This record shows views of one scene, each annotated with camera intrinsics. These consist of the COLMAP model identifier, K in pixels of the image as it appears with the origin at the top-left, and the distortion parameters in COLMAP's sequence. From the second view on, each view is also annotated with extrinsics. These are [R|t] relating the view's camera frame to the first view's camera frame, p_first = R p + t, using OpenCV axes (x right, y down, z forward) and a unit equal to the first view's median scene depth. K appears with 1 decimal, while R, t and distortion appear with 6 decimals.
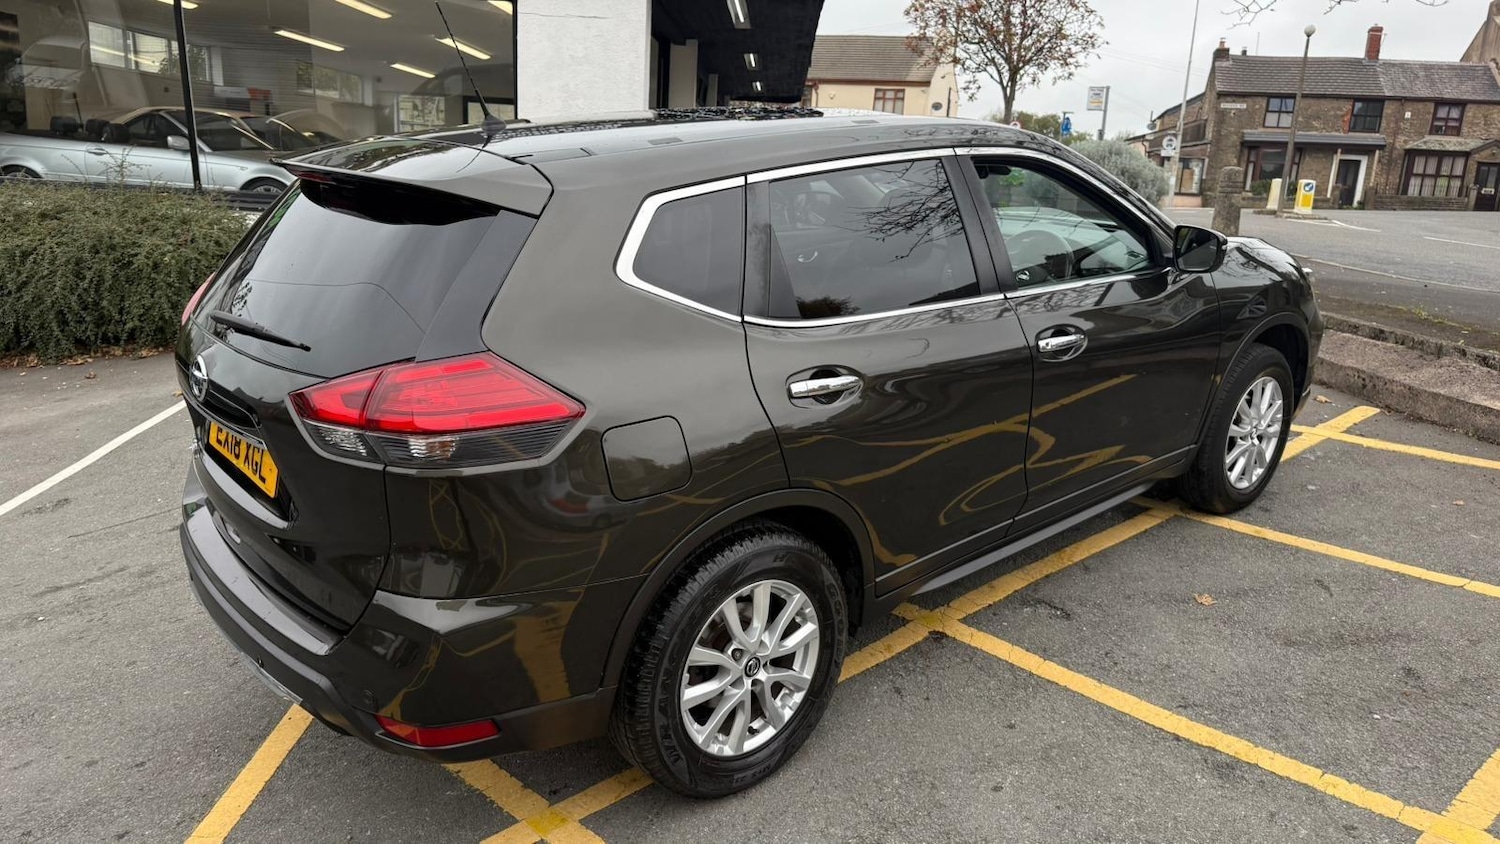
lens RADIAL K [[1111.3, 0, 747.0], [0, 1111.3, 429.4], [0, 0, 1]] dist [0.006264, -0.013153]
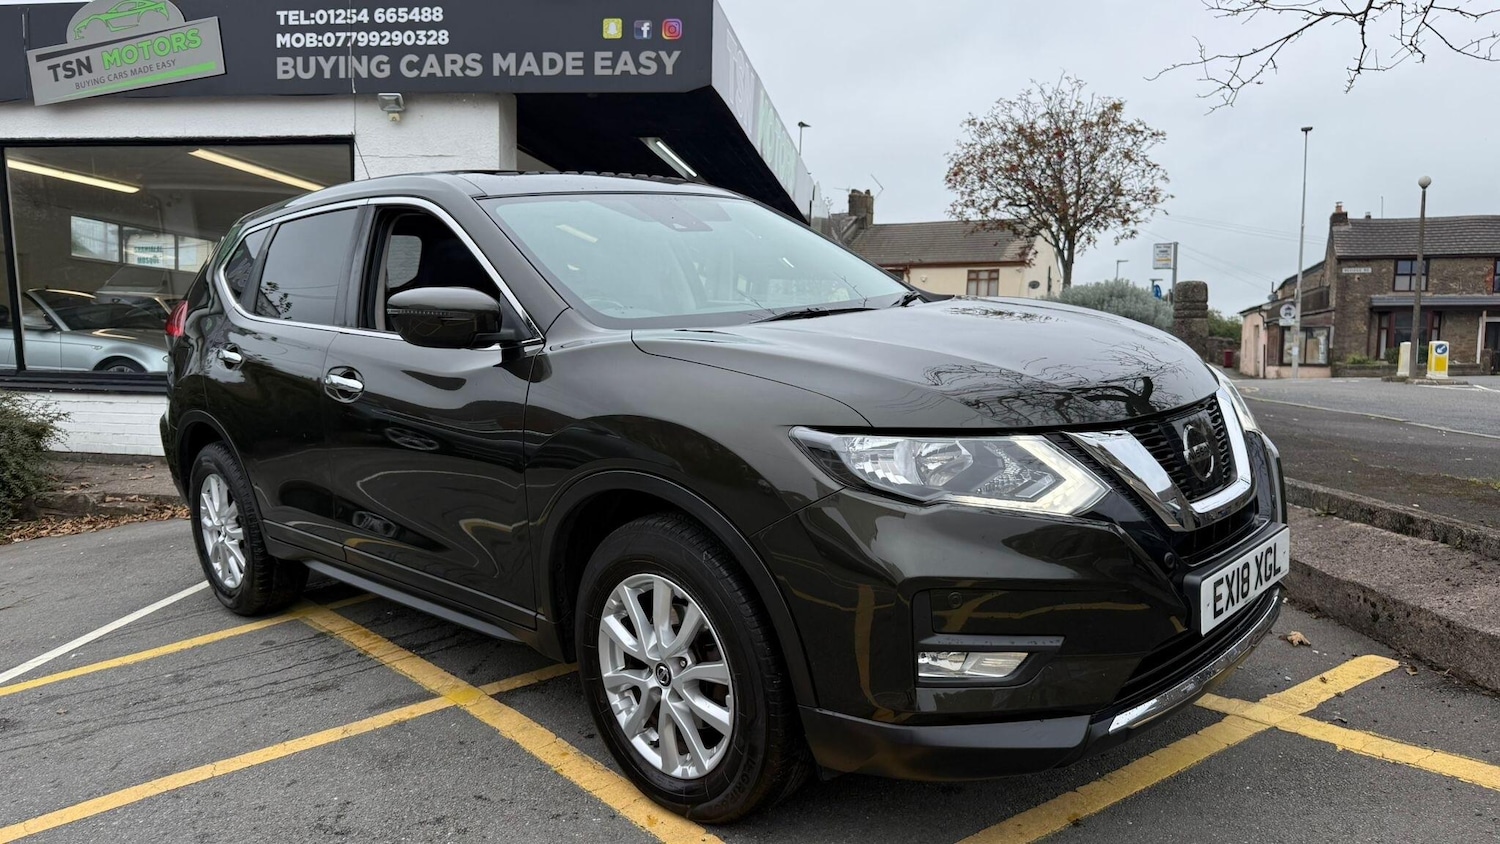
lens RADIAL K [[1100.8, 0, 748.4], [0, 1100.8, 419.4], [0, 0, 1]] dist [-0.003580, -0.001255]
pose [[0.991522, -0.023744, -0.127750, 0.093555], [0.000647, 0.984053, -0.177875, -0.011527], [0.129936, 0.176285, 0.975726, 0.118115]]
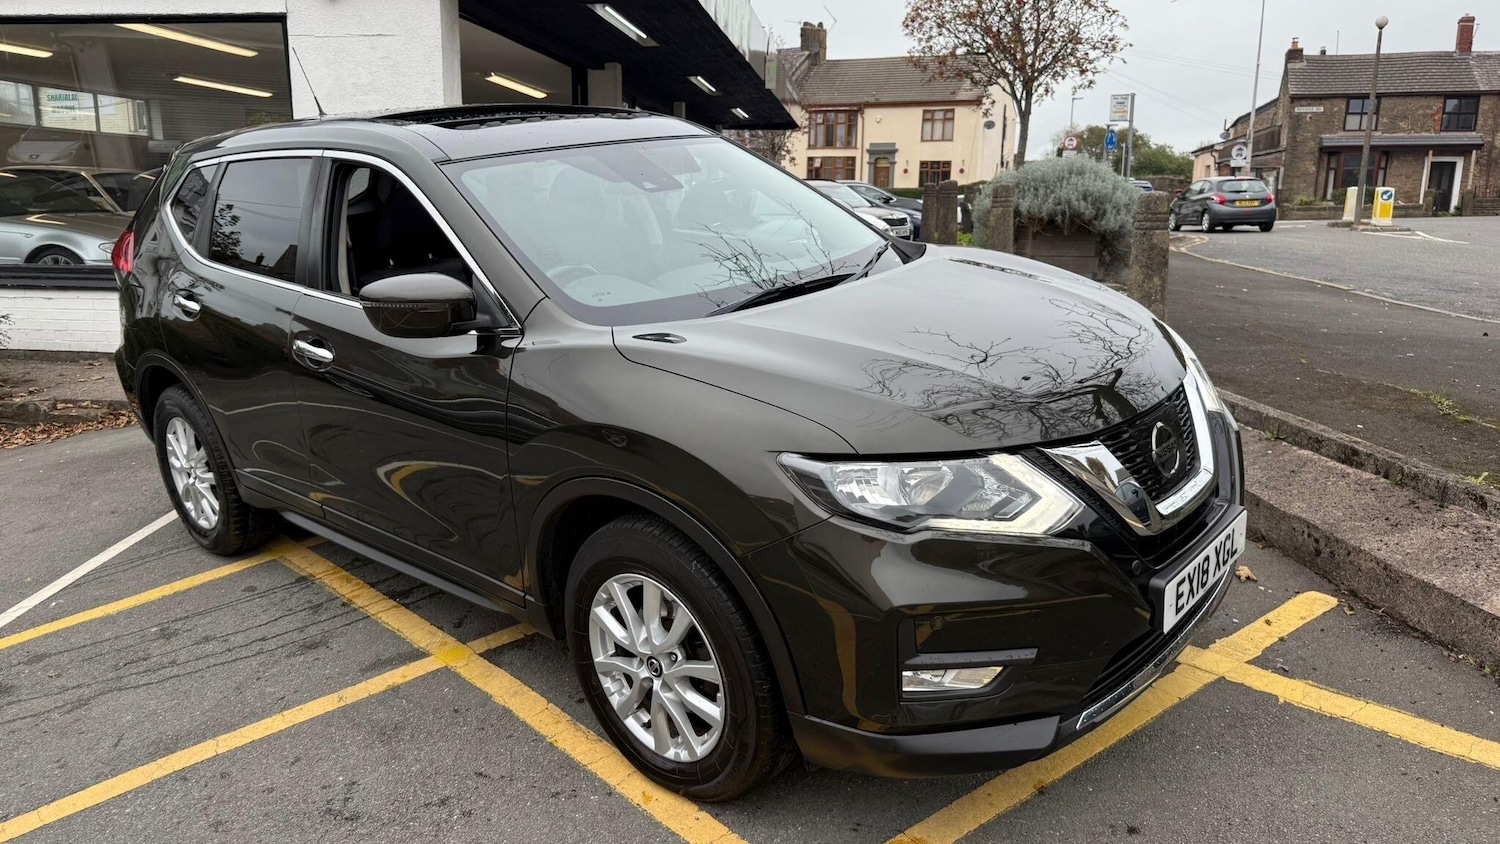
lens RADIAL K [[1098.4, 0, 750.8], [0, 1098.4, 414.4], [0, 0, 1]] dist [0.007793, -0.017211]
pose [[0.996023, -0.025042, -0.085501, 0.090768], [0.022034, 0.999111, -0.035939, -0.029505], [0.086325, 0.033912, 0.995690, 0.114031]]
